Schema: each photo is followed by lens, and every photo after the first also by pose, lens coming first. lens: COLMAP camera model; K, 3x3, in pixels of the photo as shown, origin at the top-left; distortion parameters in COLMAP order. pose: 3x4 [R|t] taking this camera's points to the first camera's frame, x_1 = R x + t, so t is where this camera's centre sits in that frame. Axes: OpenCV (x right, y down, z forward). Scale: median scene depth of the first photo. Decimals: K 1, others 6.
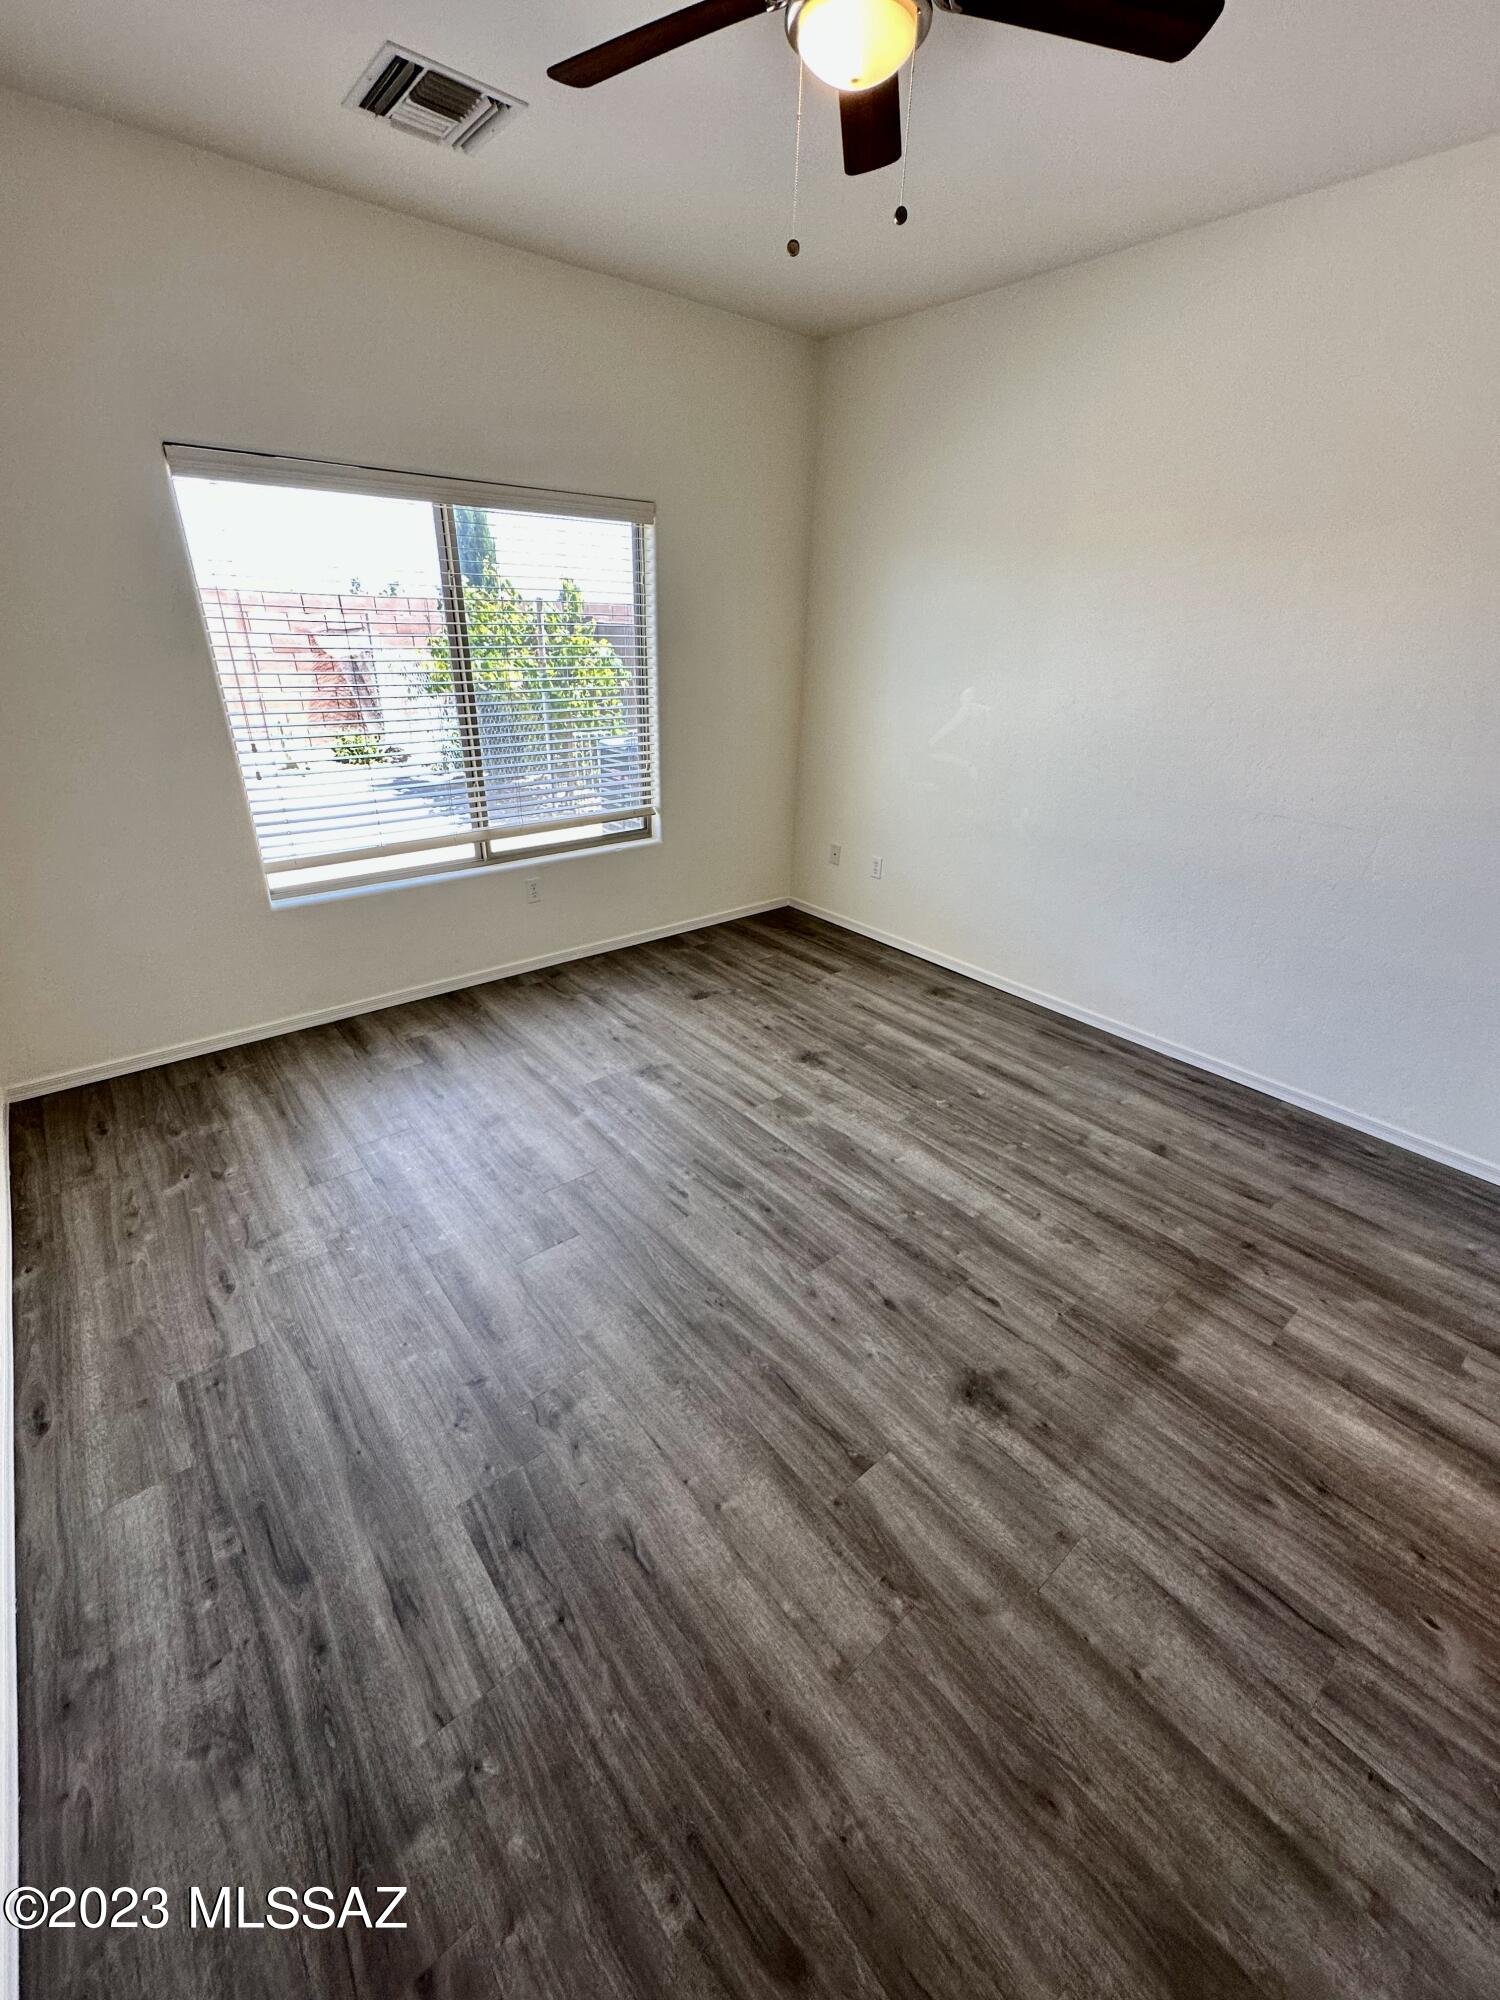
lens RADIAL K [[799.3, 0, 747.9], [0, 799.3, 997.7], [0, 0, 1]] dist [-0.002939, 0.001044]
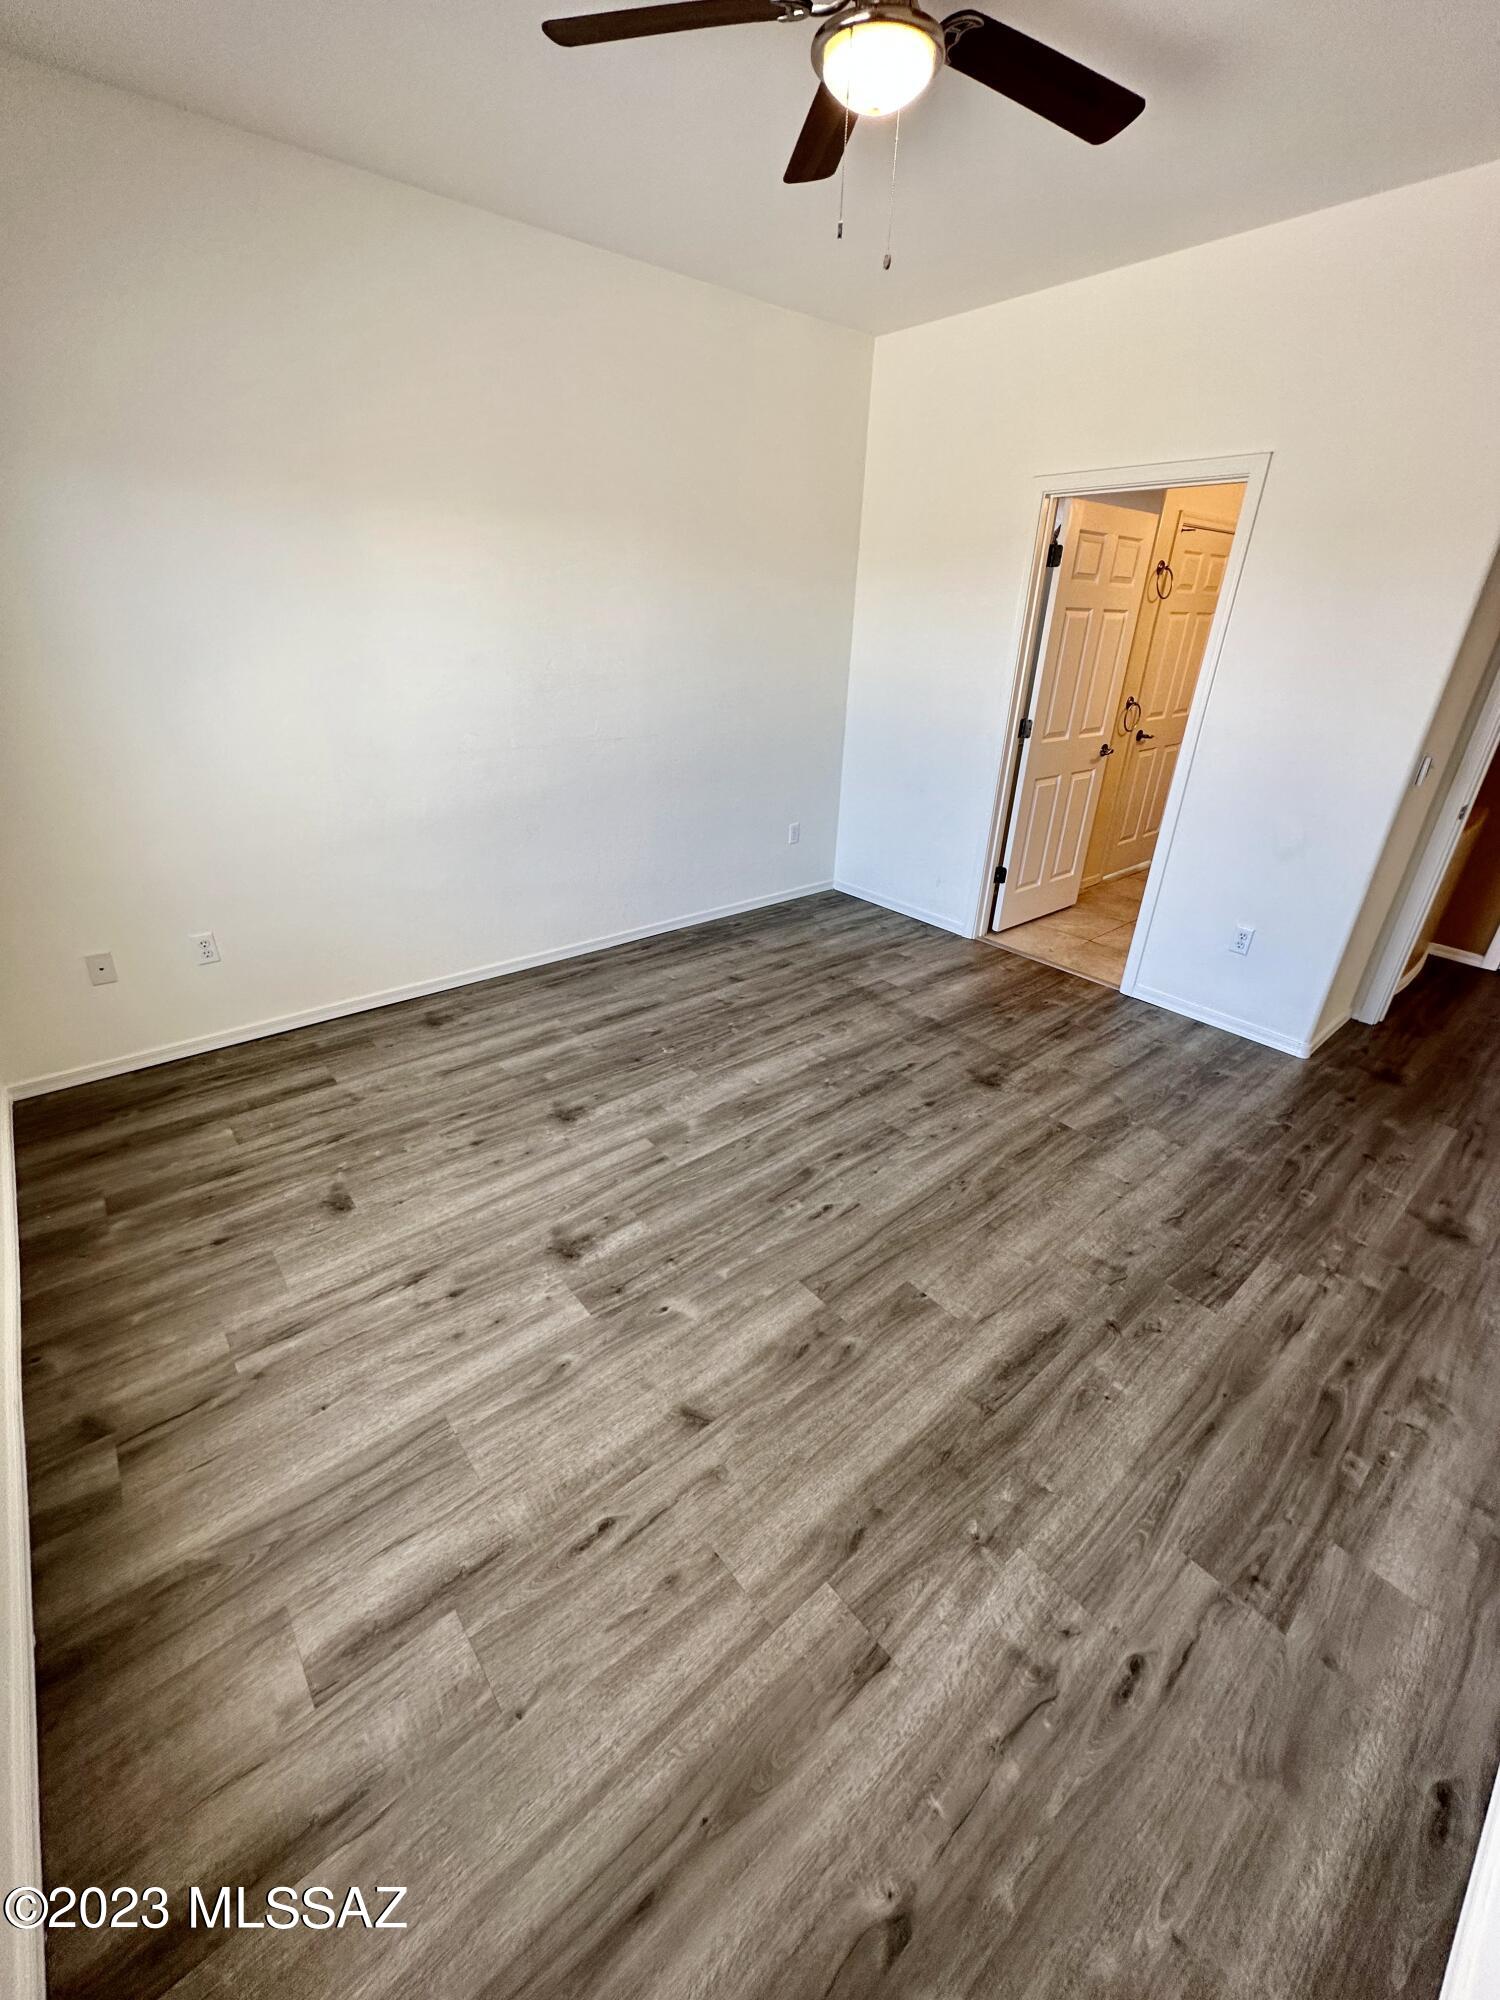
lens RADIAL K [[799.3, 0, 747.9], [0, 799.3, 997.7], [0, 0, 1]] dist [-0.002939, 0.001044]
pose [[-0.003325, -0.463220, 0.886237, -0.774511], [0.402175, 0.810790, 0.425294, -0.387866], [-0.915557, 0.357836, 0.183599, 0.773911]]
